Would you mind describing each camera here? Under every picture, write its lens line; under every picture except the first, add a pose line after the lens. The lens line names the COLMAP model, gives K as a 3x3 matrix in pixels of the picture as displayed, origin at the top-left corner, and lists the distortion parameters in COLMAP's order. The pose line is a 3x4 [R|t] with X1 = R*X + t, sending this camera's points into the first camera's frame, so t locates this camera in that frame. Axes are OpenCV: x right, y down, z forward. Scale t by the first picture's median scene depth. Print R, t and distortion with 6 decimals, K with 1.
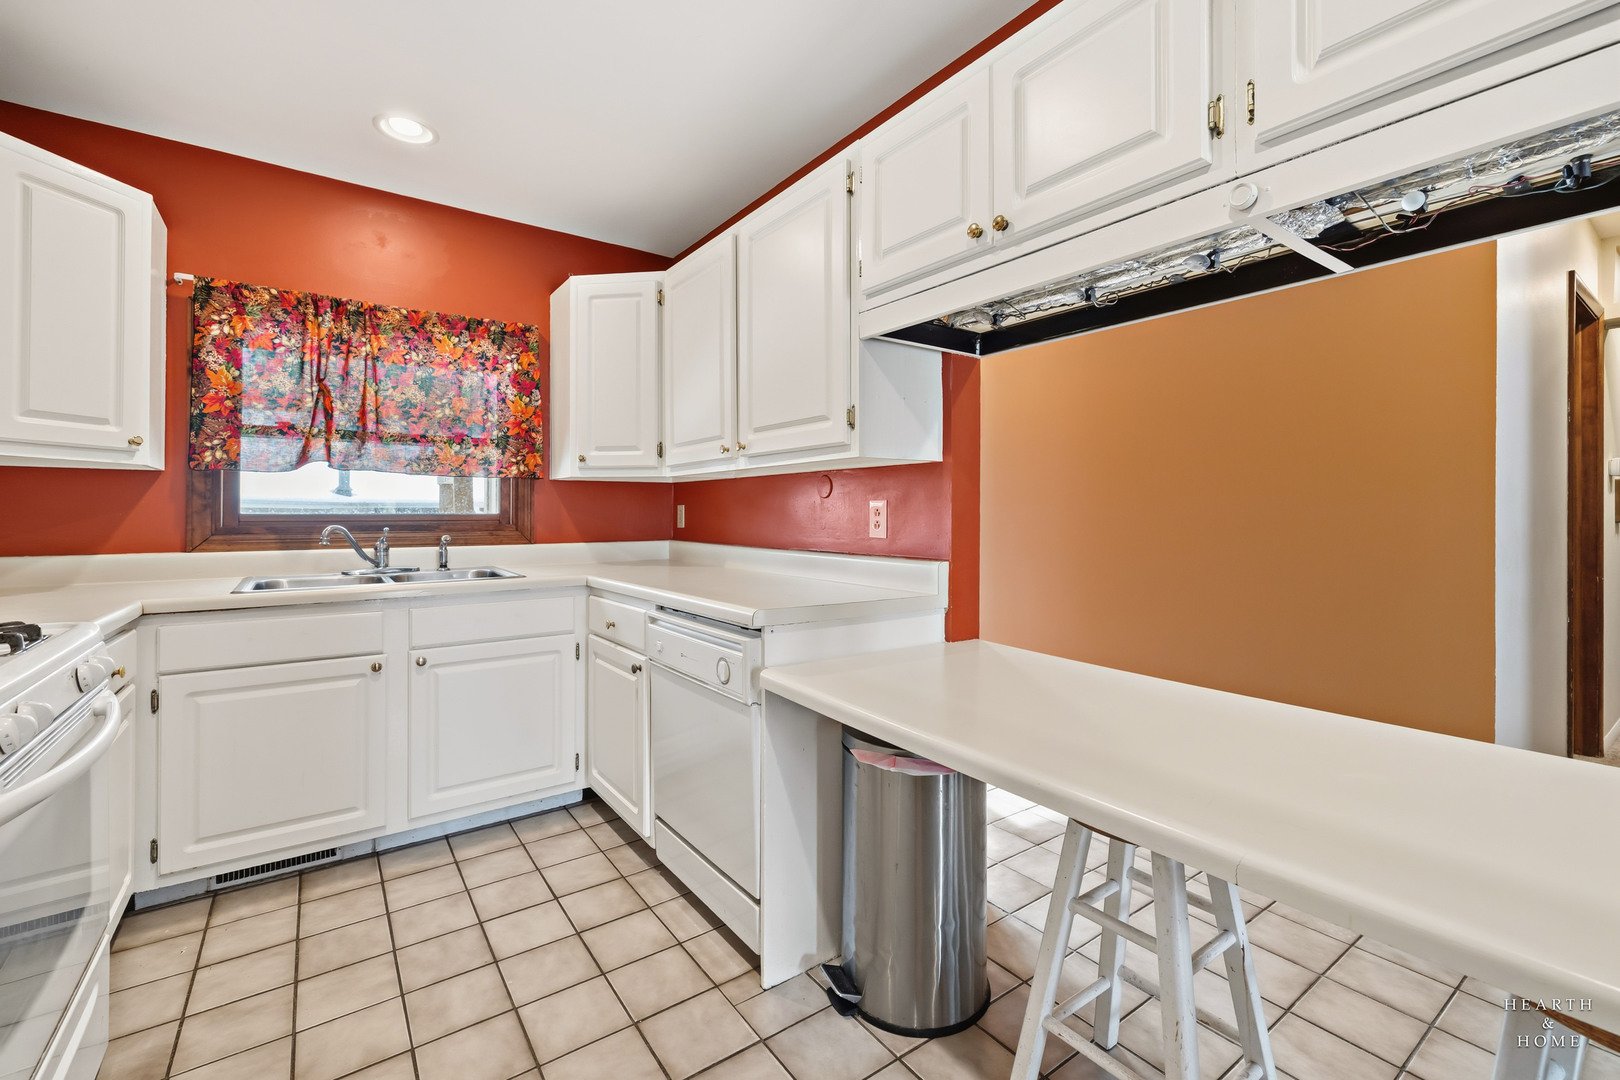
lens RADIAL K [[692.0, 0, 821.0], [0, 692.0, 508.9], [0, 0, 1]] dist [0.002602, -0.000208]
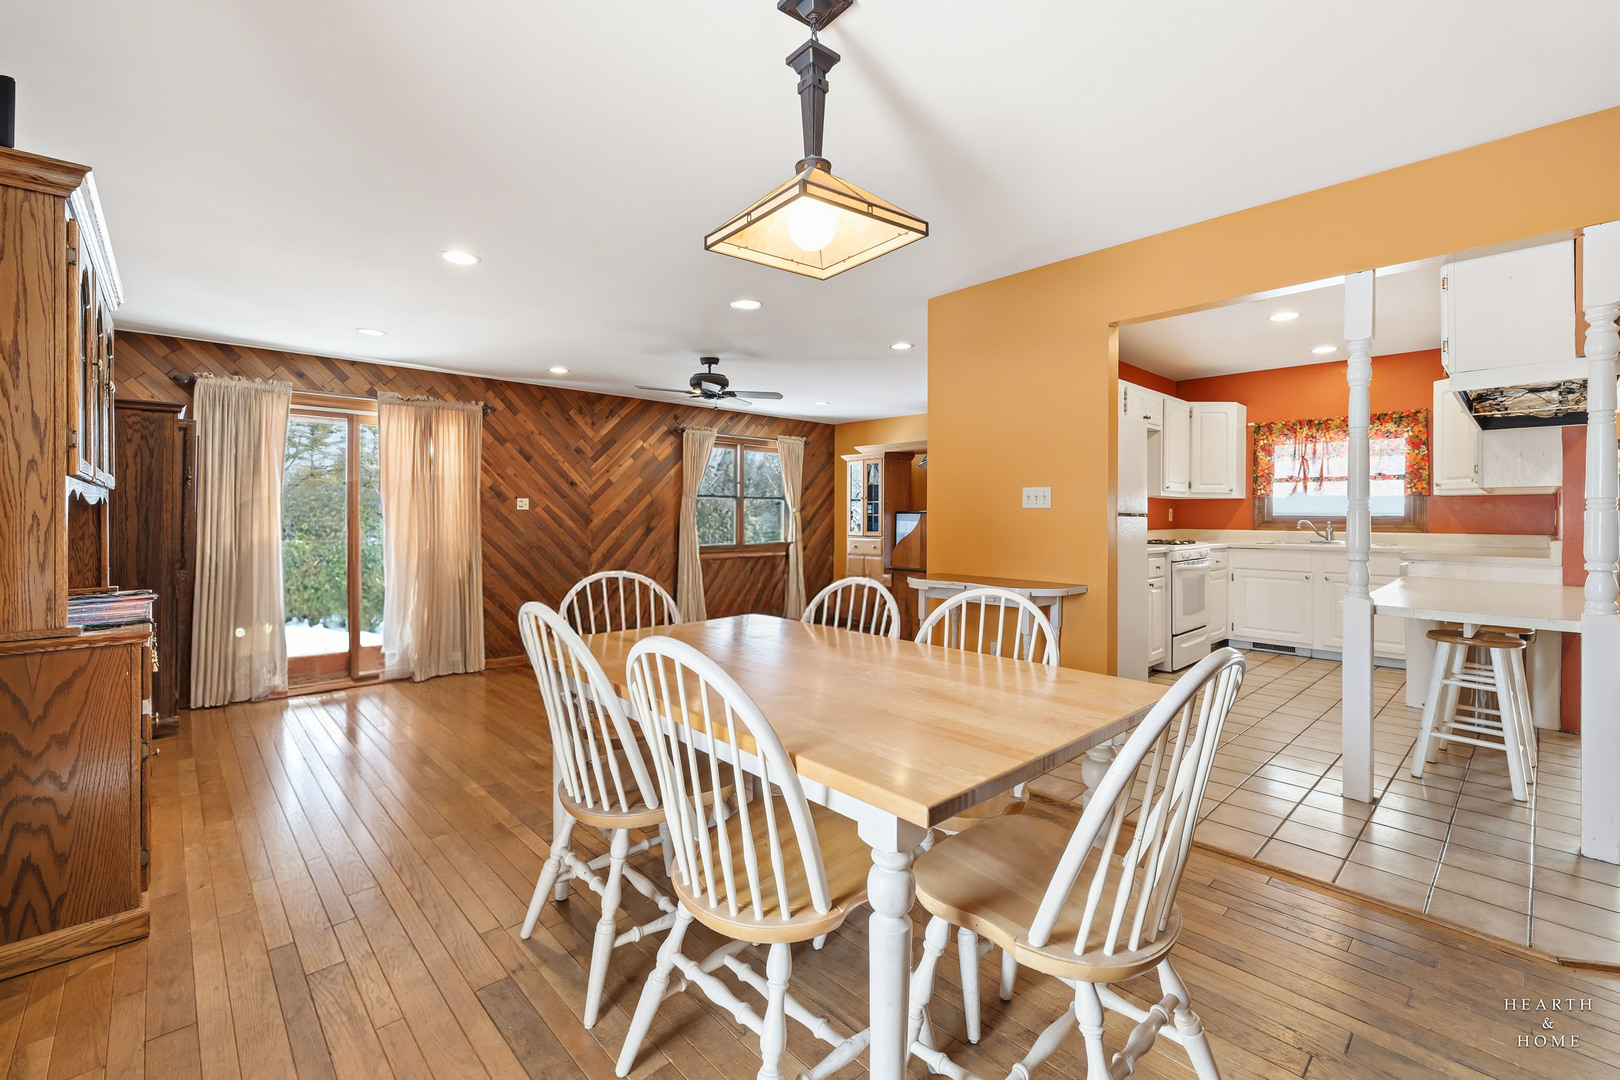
lens RADIAL K [[692.0, 0, 790.8], [0, 692.0, 511.1], [0, 0, 1]] dist [0.002602, -0.000208]
pose [[0.114409, -0.005280, -0.993420, 1.368557], [0.000076, 0.999986, -0.005306, 0.005757], [0.993434, 0.000531, 0.114408, -0.947438]]
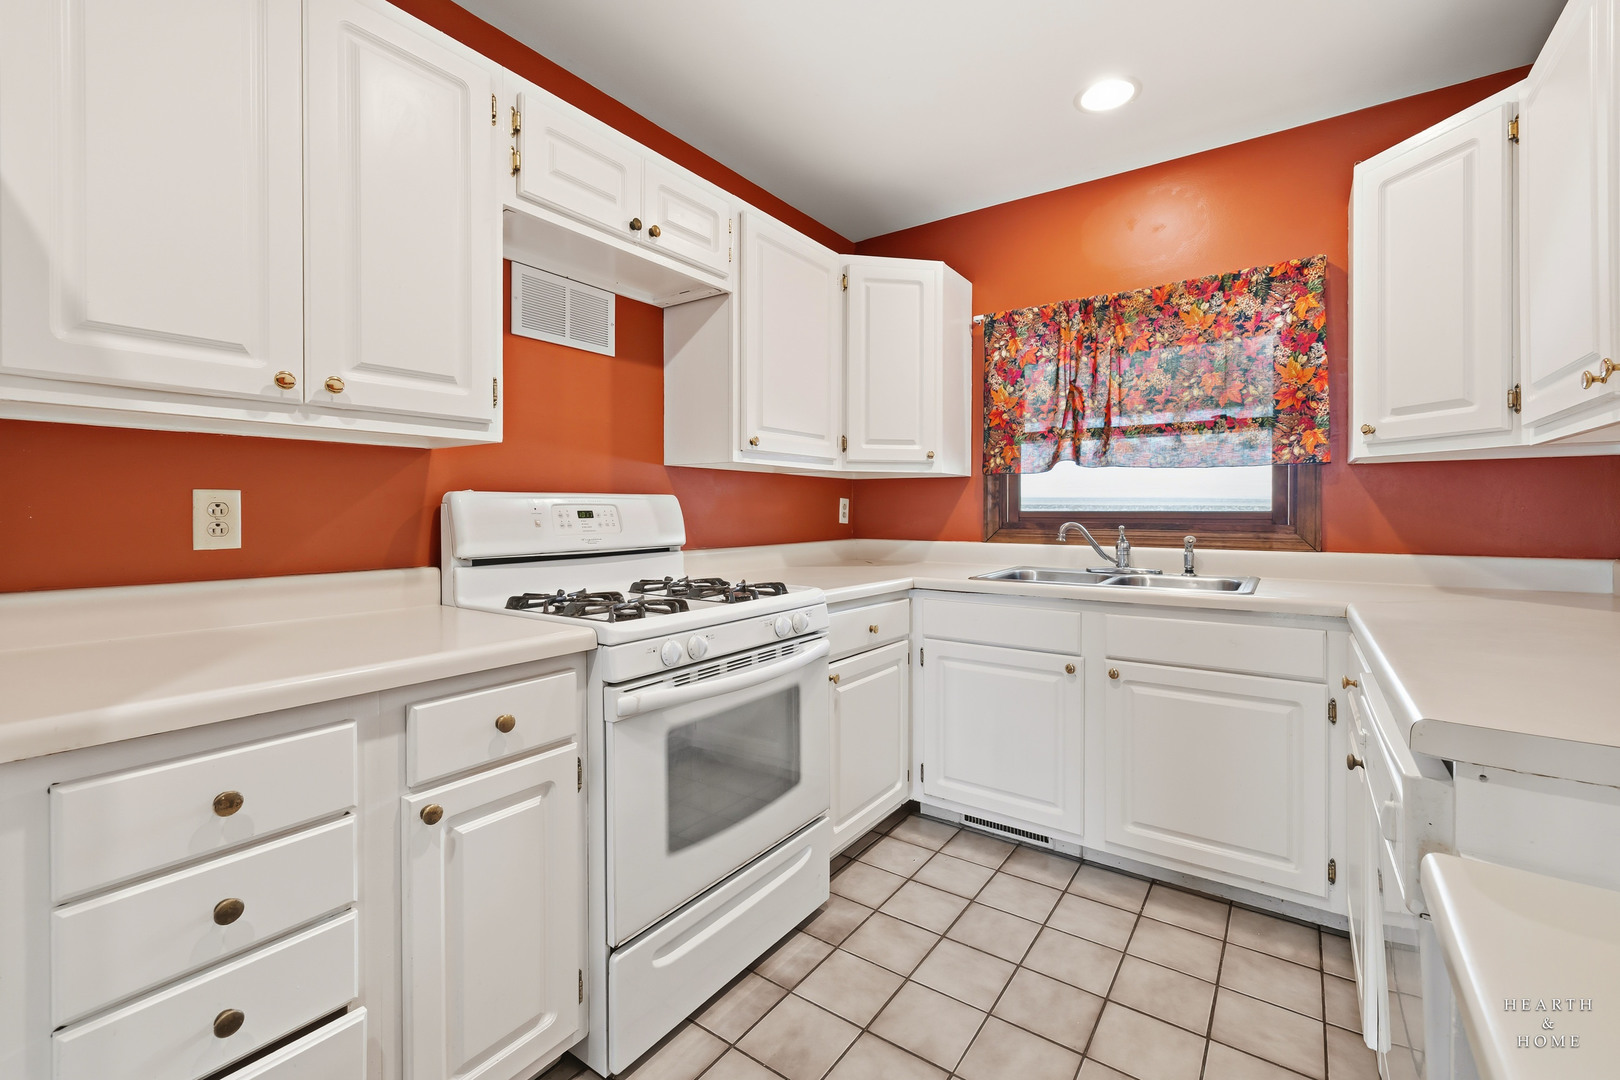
lens RADIAL K [[692.0, 0, 795.1], [0, 692.0, 512.2], [0, 0, 1]] dist [0.002602, -0.000208]
pose [[0.310361, 0.002089, -0.950616, 0.138258], [0.004709, 0.999982, 0.003735, 0.003224], [0.950607, -0.005635, 0.310346, 0.285904]]
